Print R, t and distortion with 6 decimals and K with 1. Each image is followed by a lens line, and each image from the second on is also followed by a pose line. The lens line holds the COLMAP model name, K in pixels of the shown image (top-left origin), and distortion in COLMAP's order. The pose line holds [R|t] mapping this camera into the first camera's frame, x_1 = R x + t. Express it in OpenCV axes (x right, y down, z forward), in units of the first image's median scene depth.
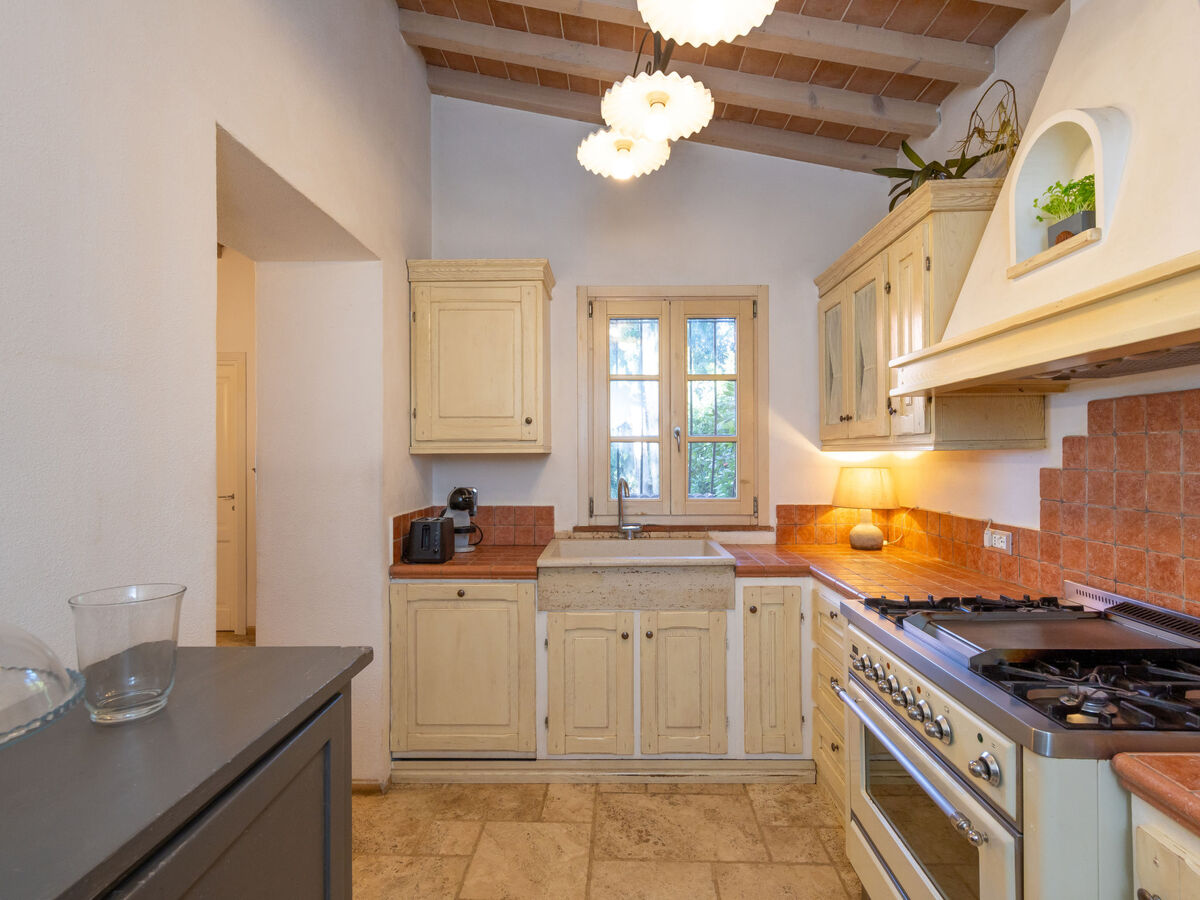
lens RADIAL K [[648.2, 0, 600.0], [0, 648.2, 450.0], [0, 0, 1]] dist [0.000210, -0.000082]
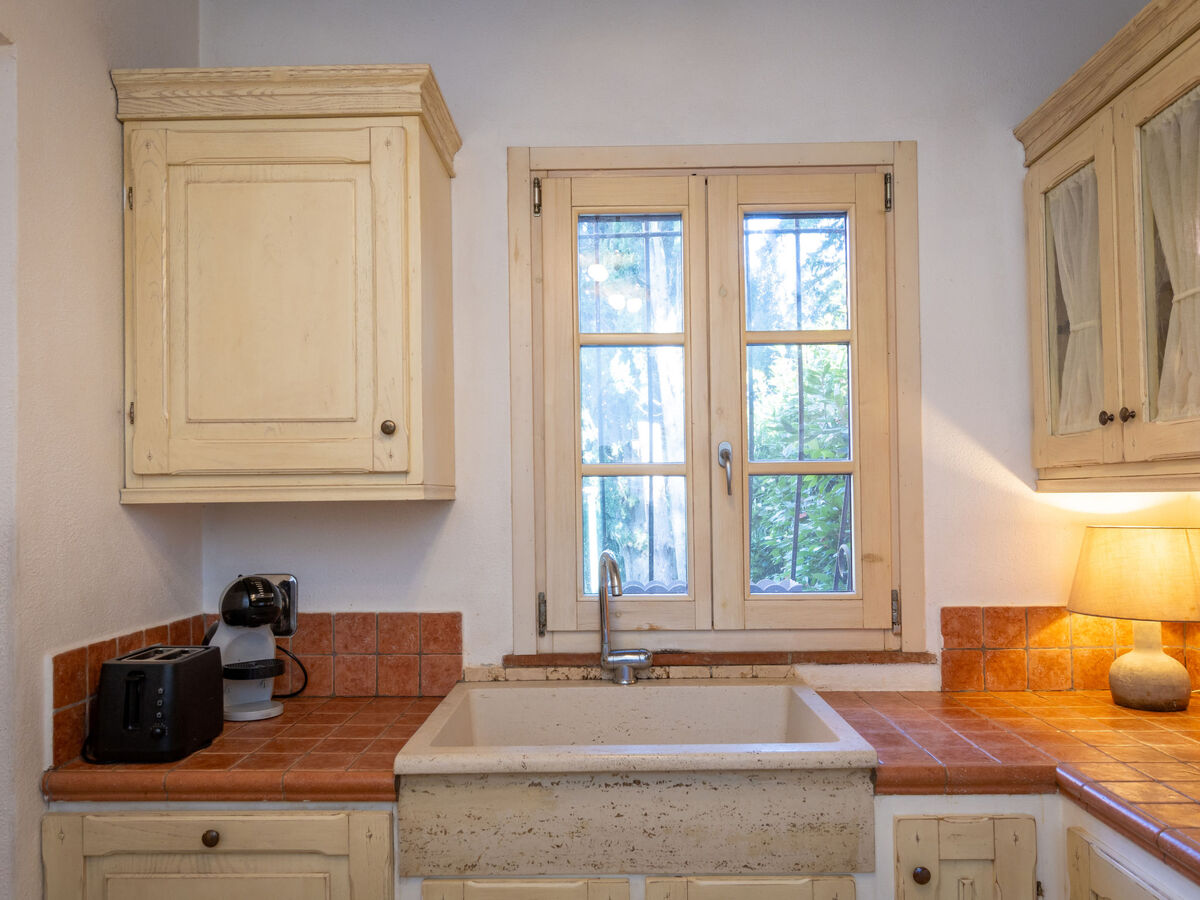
lens RADIAL K [[914.4, 0, 517.2], [0, 914.4, 479.0], [0, 0, 1]] dist [-0.002107, 0.002315]
pose [[0.996036, -0.008471, -0.088543, 0.029123], [0.007145, 0.999858, -0.015278, -0.000099], [0.088660, 0.014585, 0.995955, 0.343483]]
